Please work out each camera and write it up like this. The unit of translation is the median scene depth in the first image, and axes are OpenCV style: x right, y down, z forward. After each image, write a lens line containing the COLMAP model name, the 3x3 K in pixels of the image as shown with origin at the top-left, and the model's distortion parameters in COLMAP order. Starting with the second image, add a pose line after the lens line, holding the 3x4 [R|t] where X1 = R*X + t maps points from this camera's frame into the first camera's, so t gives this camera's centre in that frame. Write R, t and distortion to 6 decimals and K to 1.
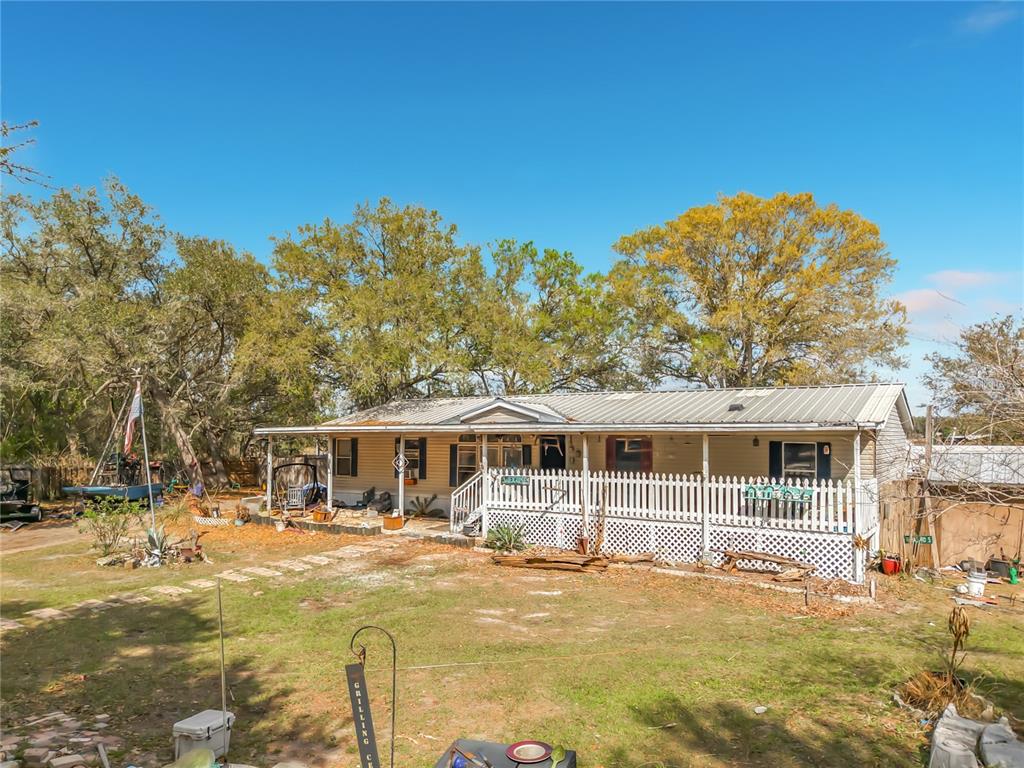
lens RADIAL K [[716.3, 0, 512.0], [0, 716.3, 384.0], [0, 0, 1]] dist [-0.001574, -0.001325]
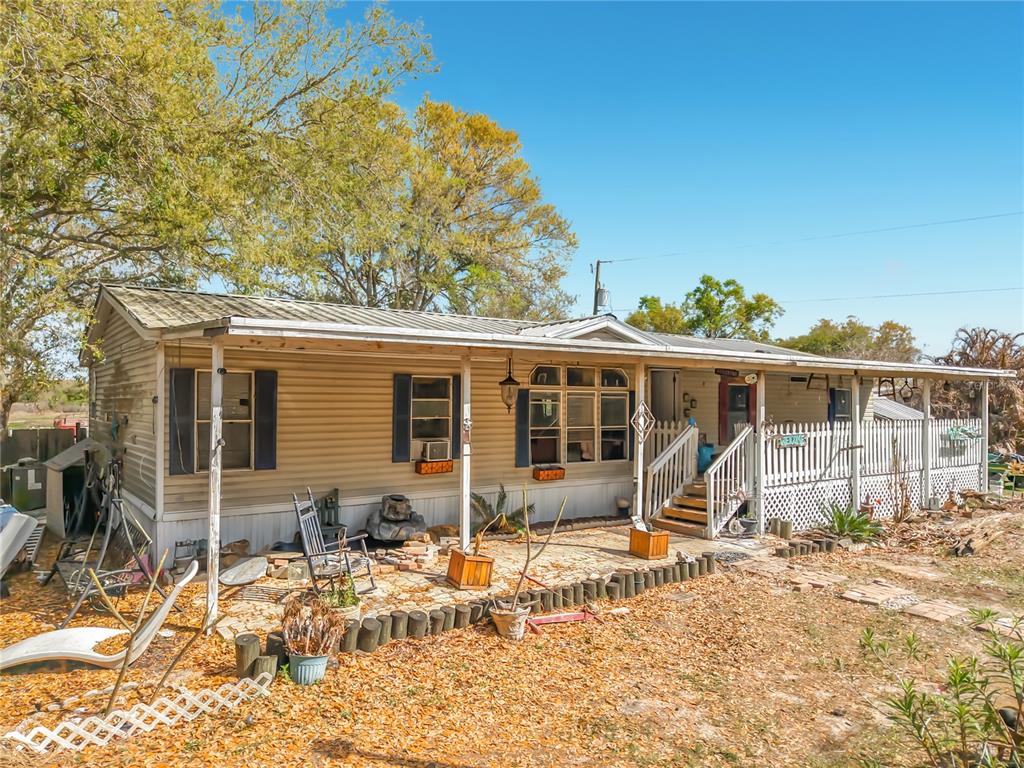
lens RADIAL K [[716.3, 0, 512.0], [0, 716.3, 384.0], [0, 0, 1]] dist [-0.001574, -0.001325]
pose [[0.372671, 0.005642, 0.927946, -0.760769], [-0.080821, 0.996379, 0.026400, 0.087467], [-0.924437, -0.084836, 0.371778, 1.043456]]
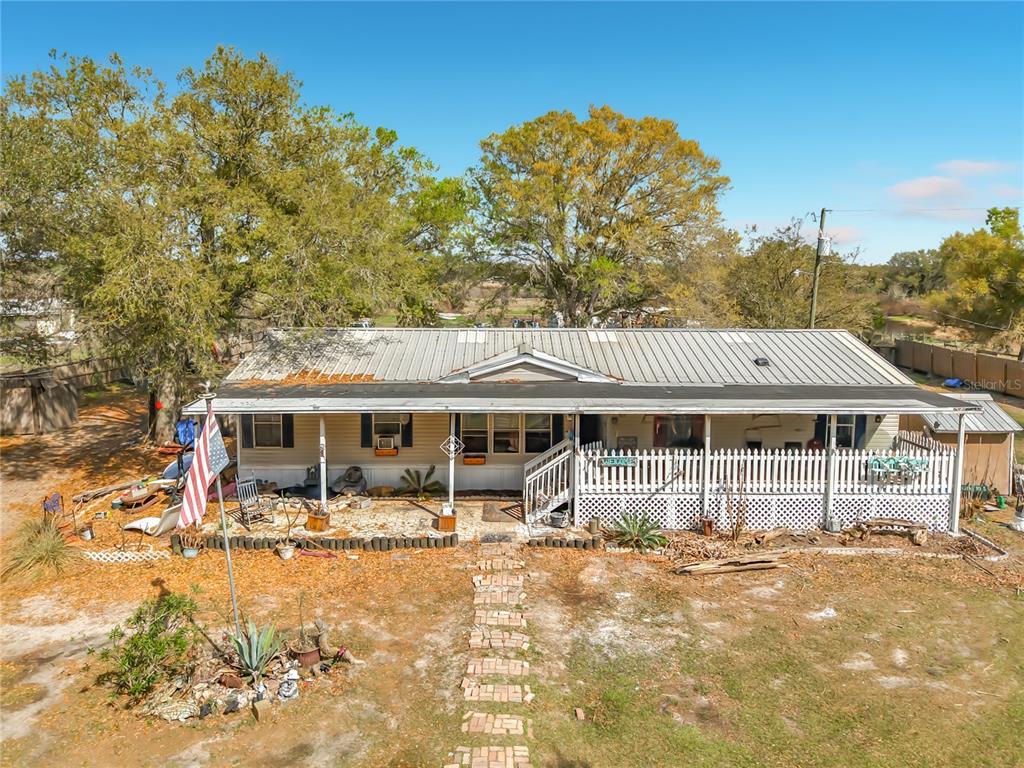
lens RADIAL K [[716.3, 0, 512.0], [0, 716.3, 384.0], [0, 0, 1]] dist [-0.001574, -0.001325]
pose [[0.827530, -0.088630, 0.554381, -0.618073], [-0.043640, 0.974318, 0.220908, -0.158784], [-0.559722, -0.207001, 0.802410, 0.395855]]
